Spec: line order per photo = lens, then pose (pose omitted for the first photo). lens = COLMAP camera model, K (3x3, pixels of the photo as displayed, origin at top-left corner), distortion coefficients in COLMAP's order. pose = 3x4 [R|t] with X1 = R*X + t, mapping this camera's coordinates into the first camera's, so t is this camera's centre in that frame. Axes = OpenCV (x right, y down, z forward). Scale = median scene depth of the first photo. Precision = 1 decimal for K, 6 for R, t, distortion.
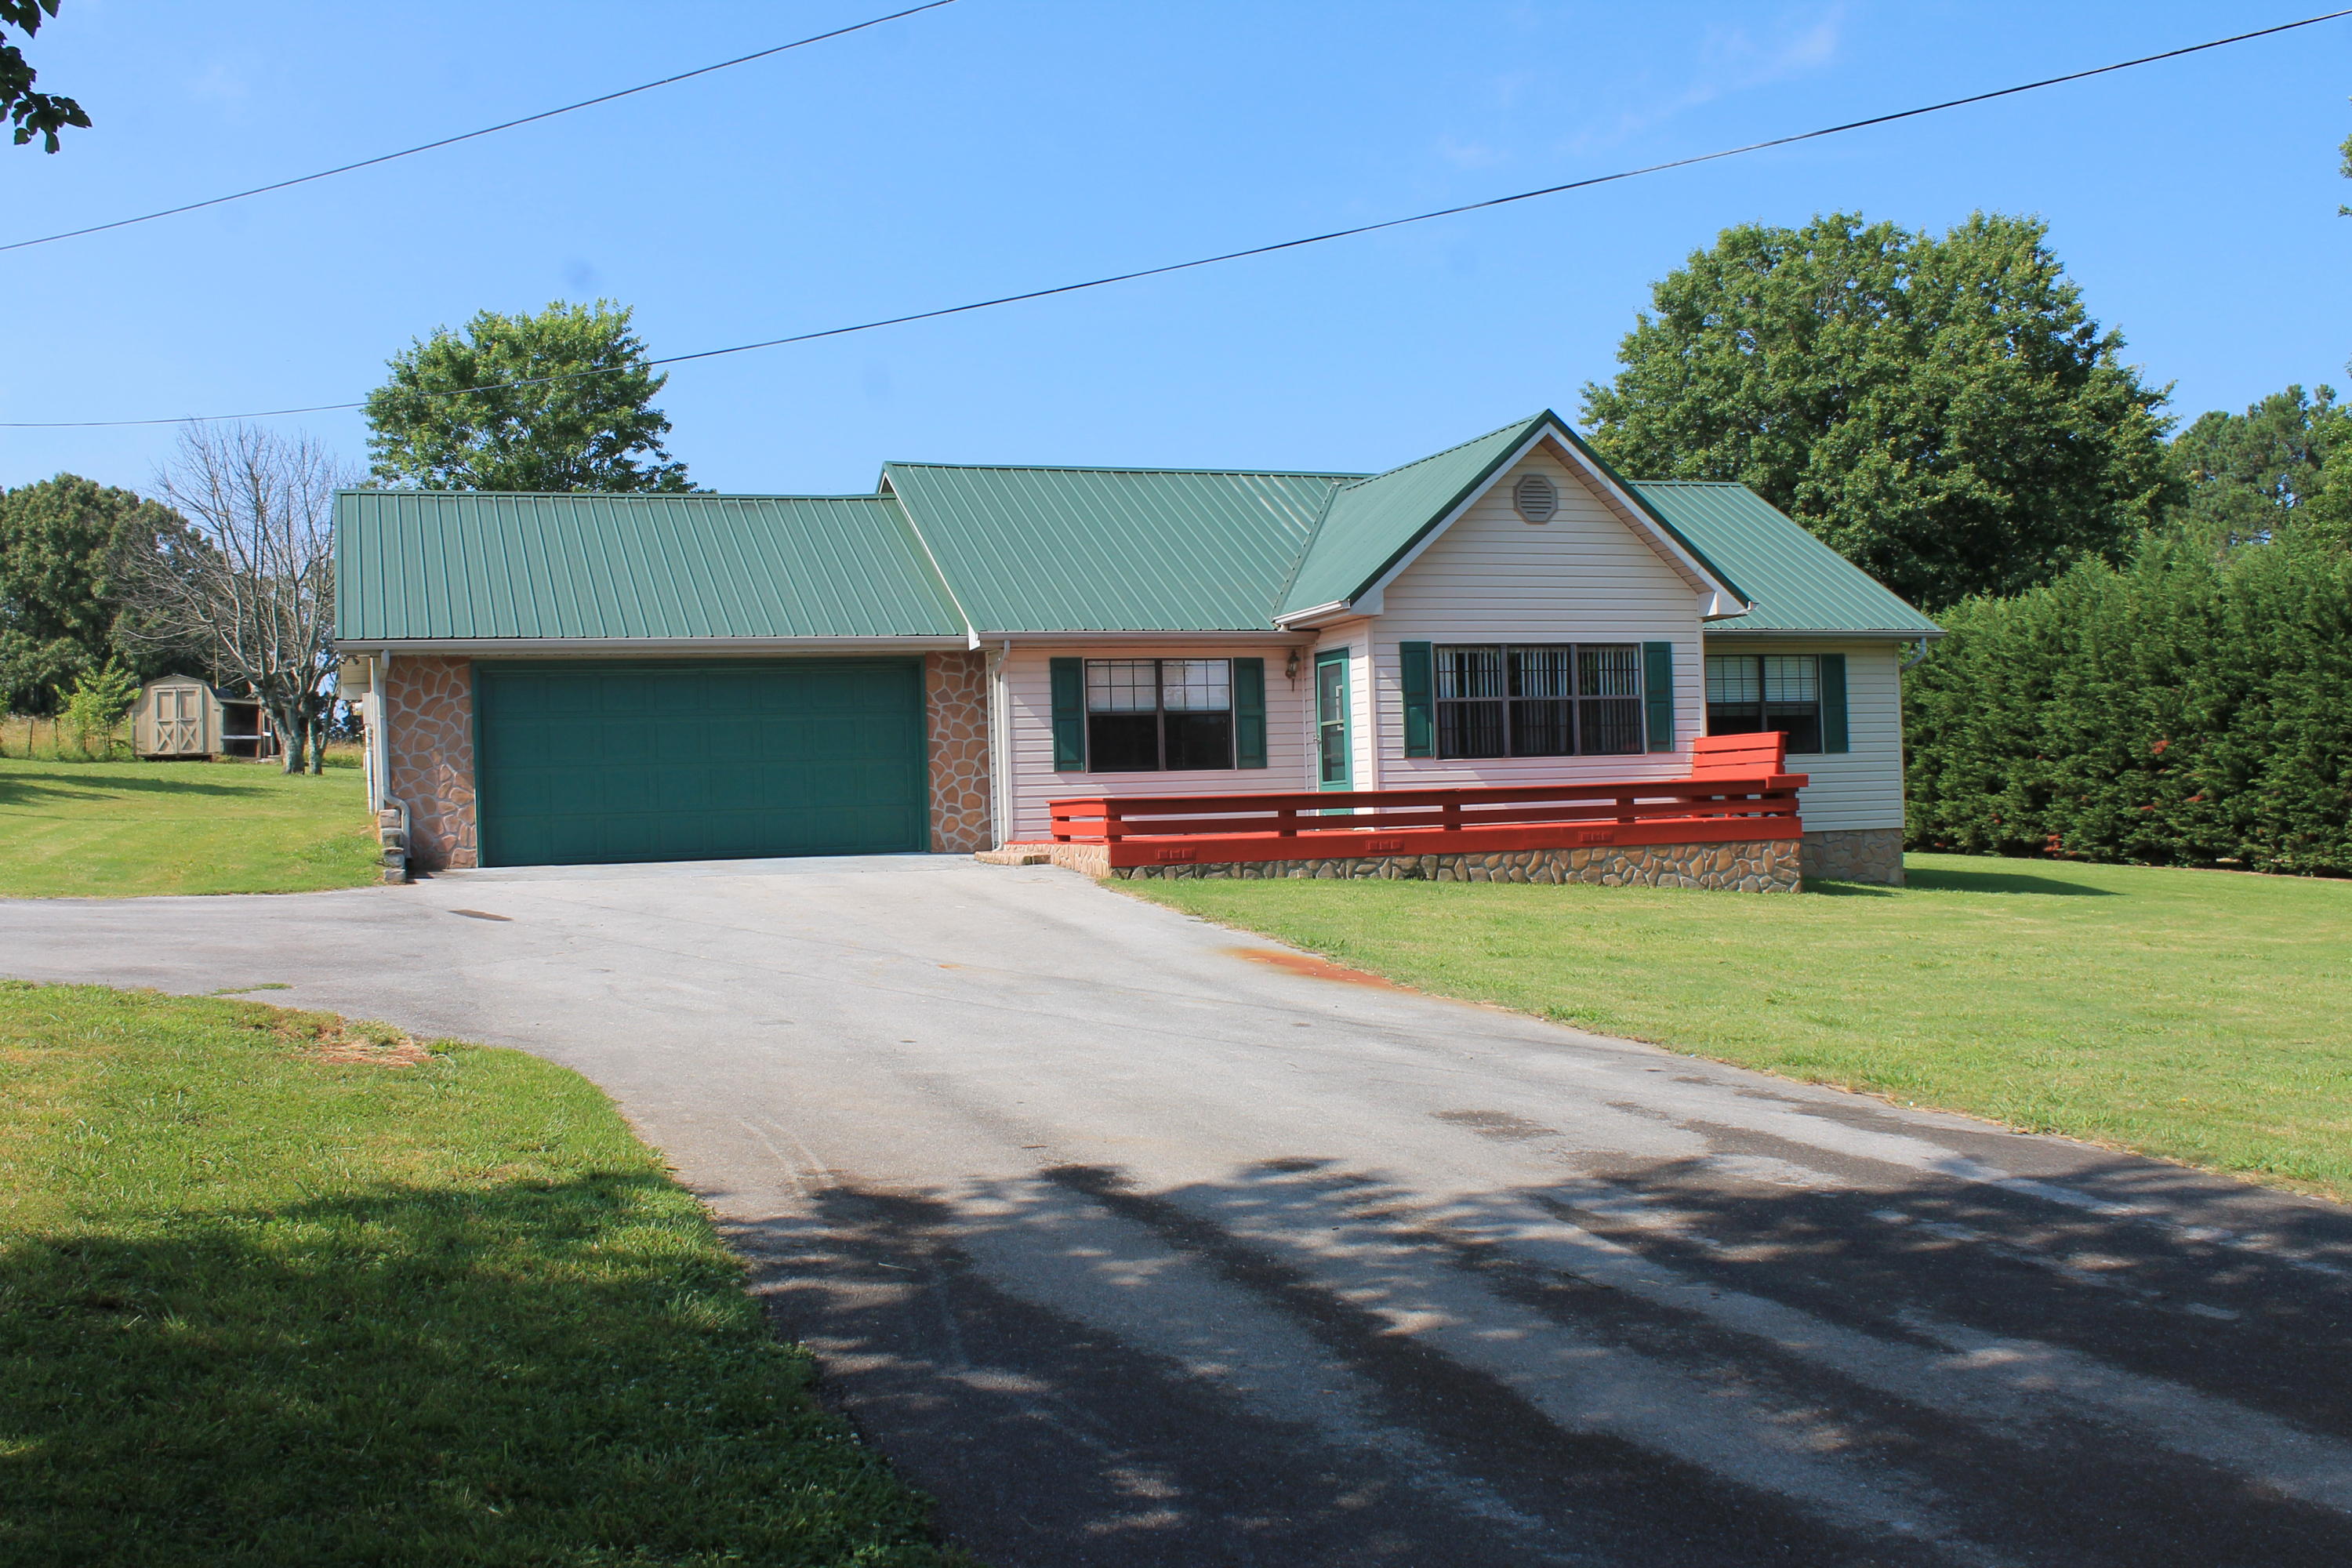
lens RADIAL K [[2269.2, 0, 1176.0], [0, 2269.2, 784.0], [0, 0, 1]] dist [-0.150223, 0.142023]
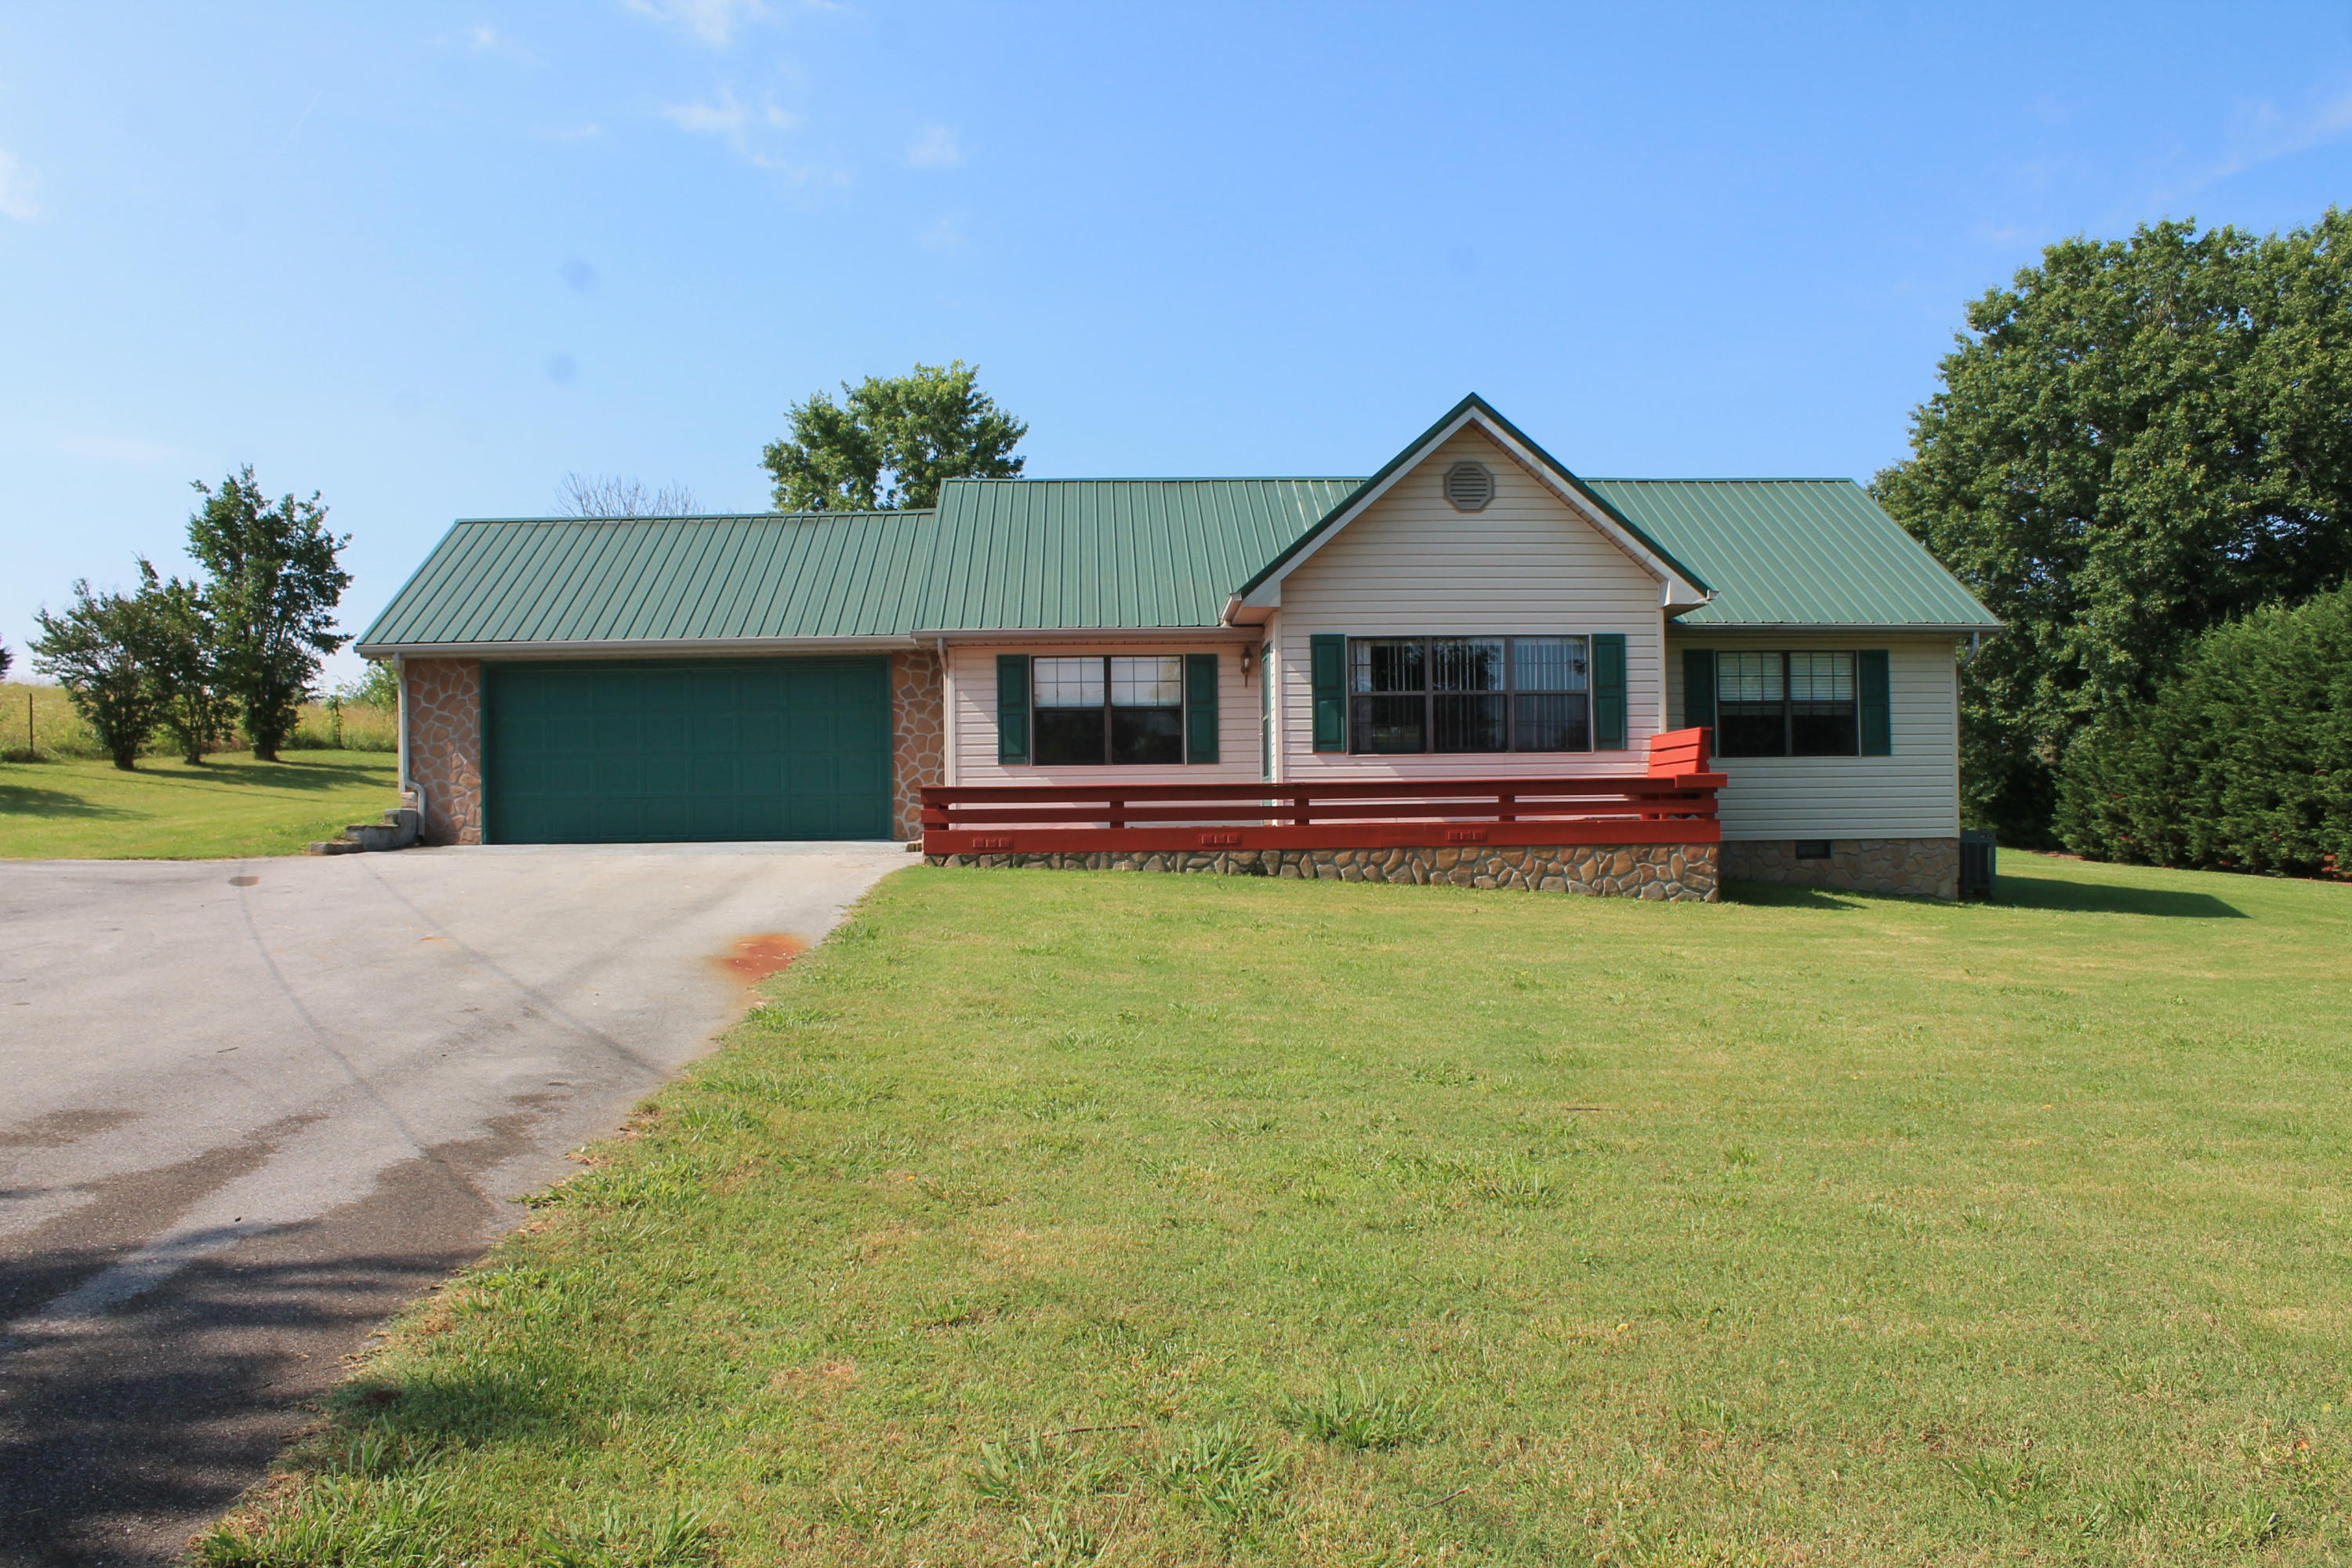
lens RADIAL K [[1955.4, 0, 1166.7], [0, 1955.4, 821.8], [0, 0, 1]] dist [-0.181421, 0.152953]
pose [[0.952404, 0.016694, -0.304382, 0.289327], [-0.012789, 0.999808, 0.014817, 0.006488], [0.304571, -0.010219, 0.952435, 0.168085]]
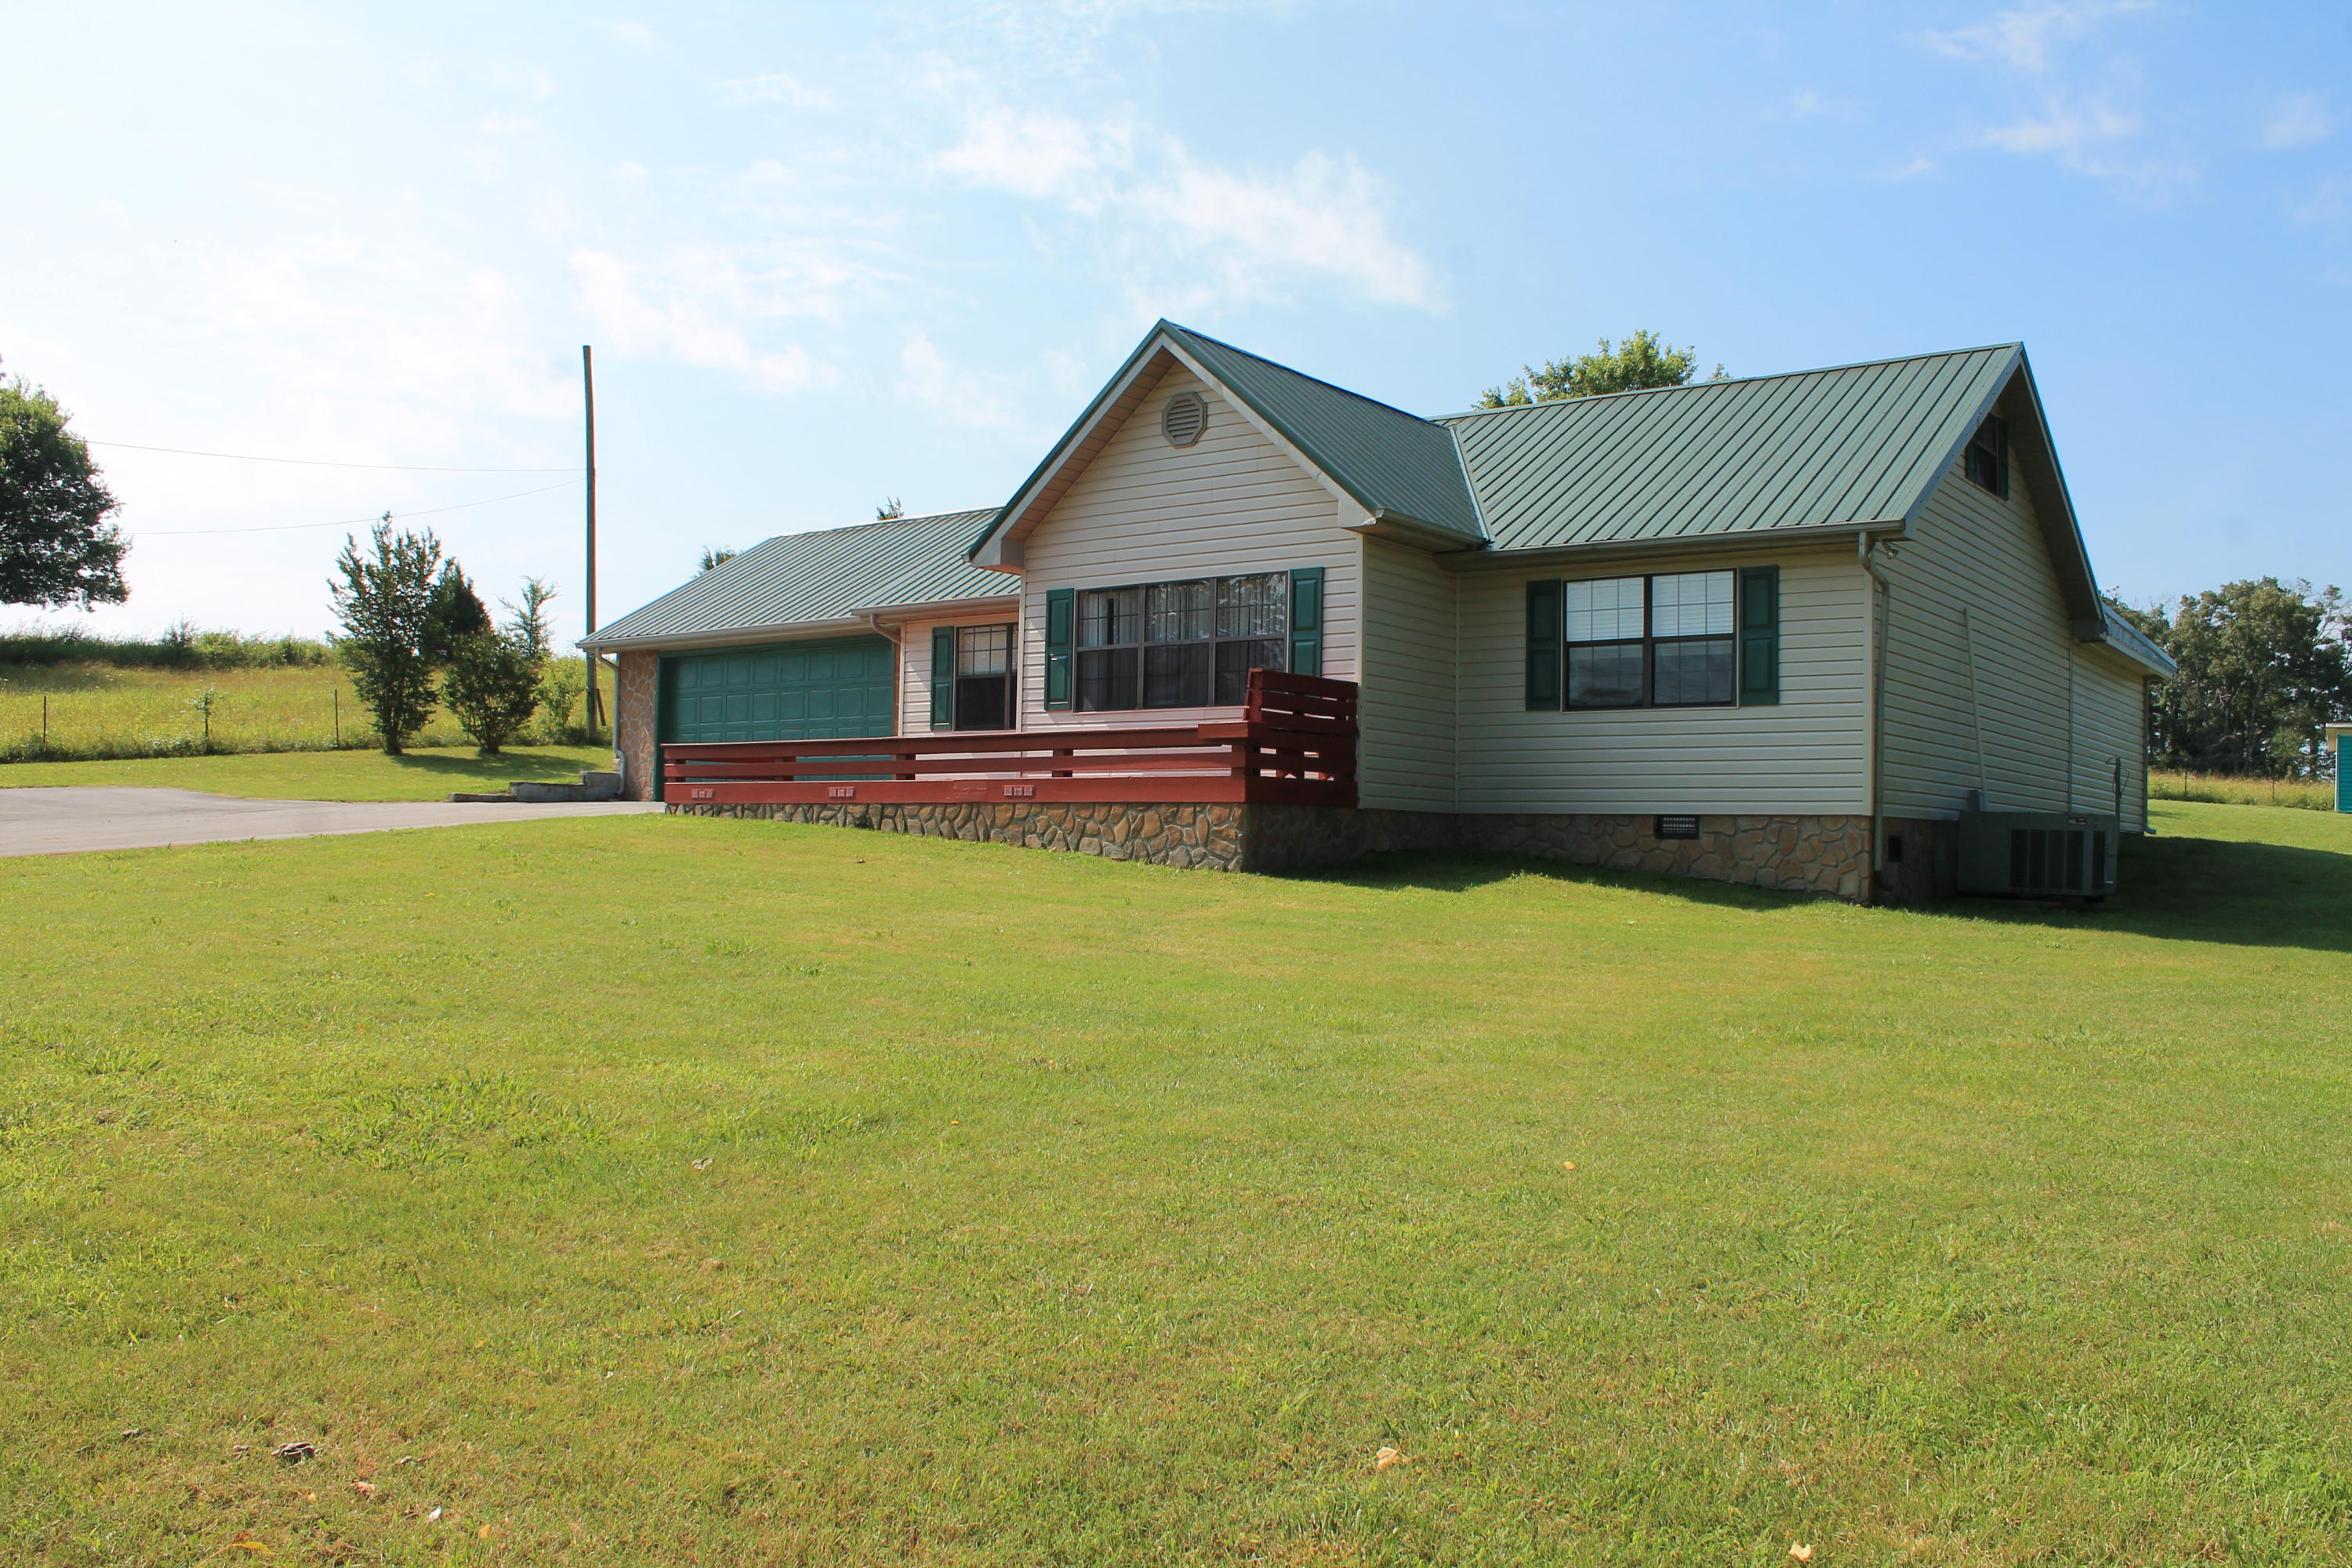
lens RADIAL K [[1955.4, 0, 1166.7], [0, 1955.4, 821.8], [0, 0, 1]] dist [-0.181421, 0.152953]
pose [[0.531444, 0.029582, -0.846577, 0.804536], [-0.022705, 0.999528, 0.020674, 0.016569], [0.846789, 0.008235, 0.531865, 0.584291]]
